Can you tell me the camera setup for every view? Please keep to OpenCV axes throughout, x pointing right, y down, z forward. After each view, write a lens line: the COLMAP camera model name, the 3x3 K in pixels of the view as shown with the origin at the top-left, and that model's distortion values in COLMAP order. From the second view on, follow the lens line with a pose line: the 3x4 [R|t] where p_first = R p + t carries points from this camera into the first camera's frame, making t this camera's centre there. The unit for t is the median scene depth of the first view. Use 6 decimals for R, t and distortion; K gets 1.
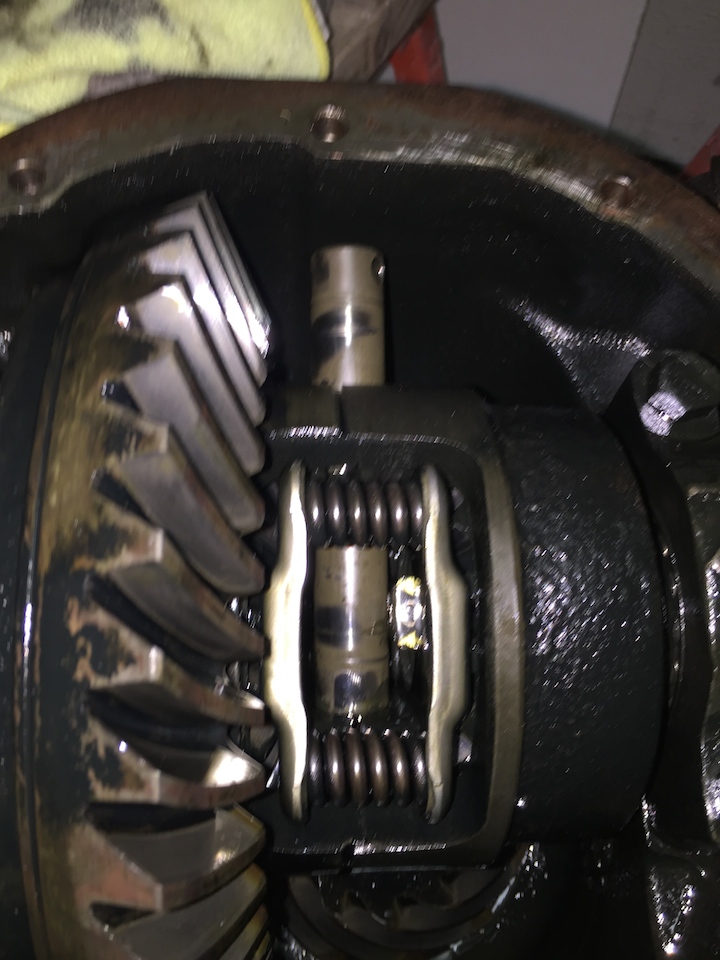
lens RADIAL K [[817.8, 0, 363.7], [0, 817.8, 480.1], [0, 0, 1]] dist [0.017107, -0.001534]
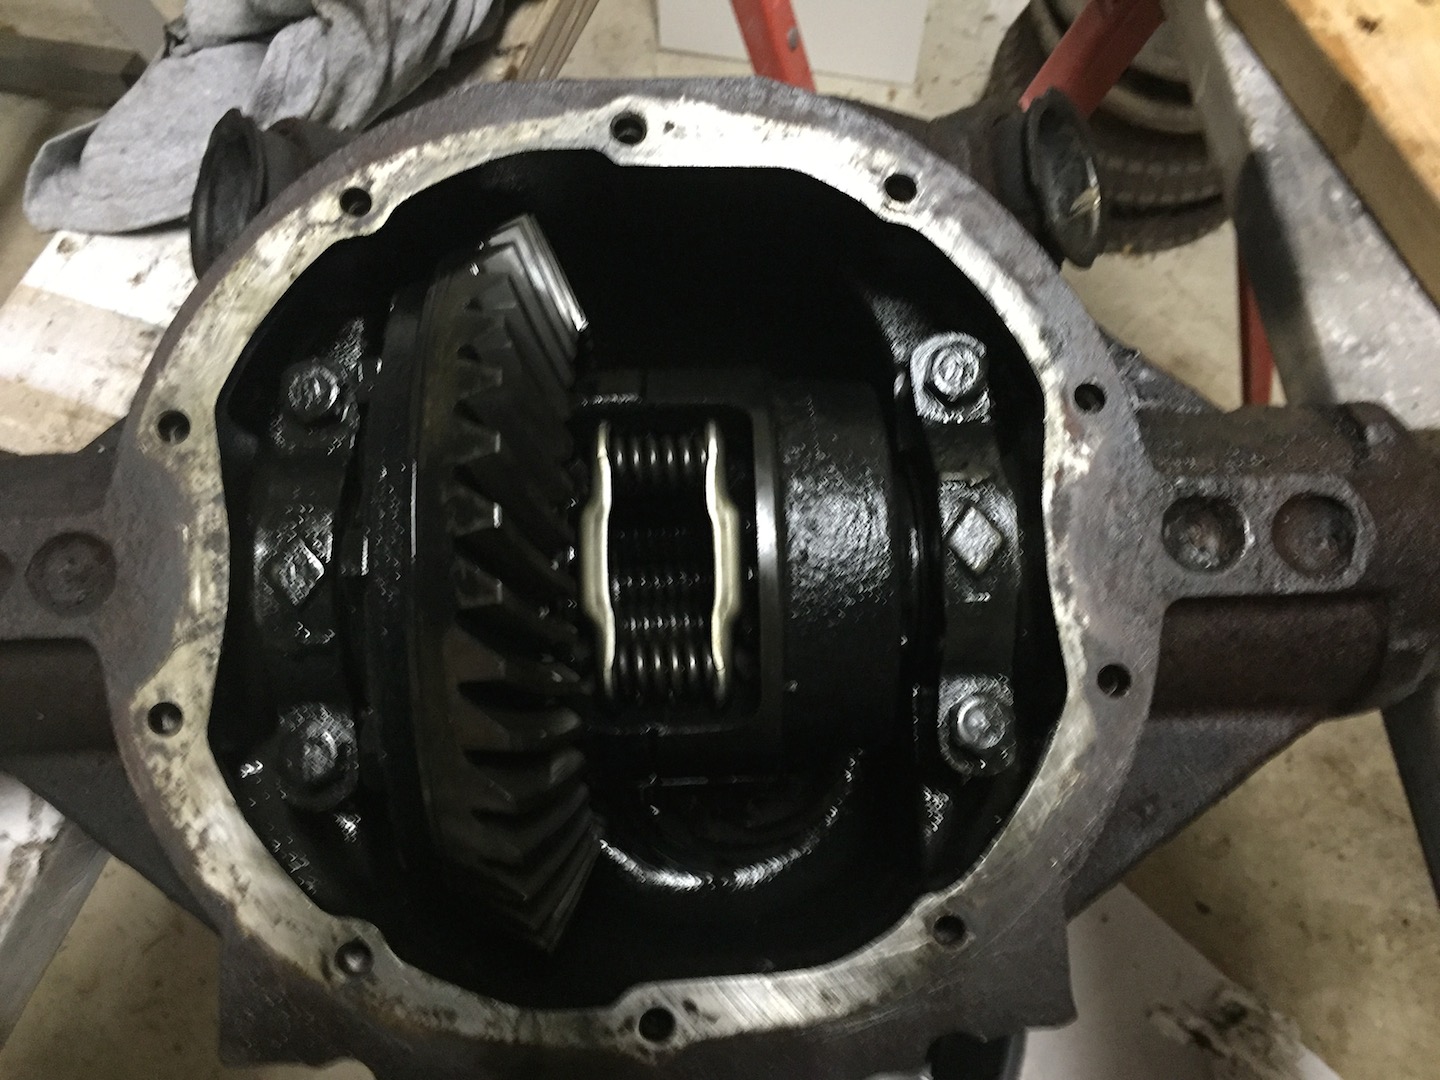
lens RADIAL K [[1226.7, 0, 715.4], [0, 1226.7, 540.6], [0, 0, 1]] dist [0.017107, -0.001534]
pose [[0.997507, -0.035278, -0.061111, 0.264383], [0.031416, 0.997517, -0.063037, 0.381748], [0.063183, 0.060960, 0.996138, -1.138892]]
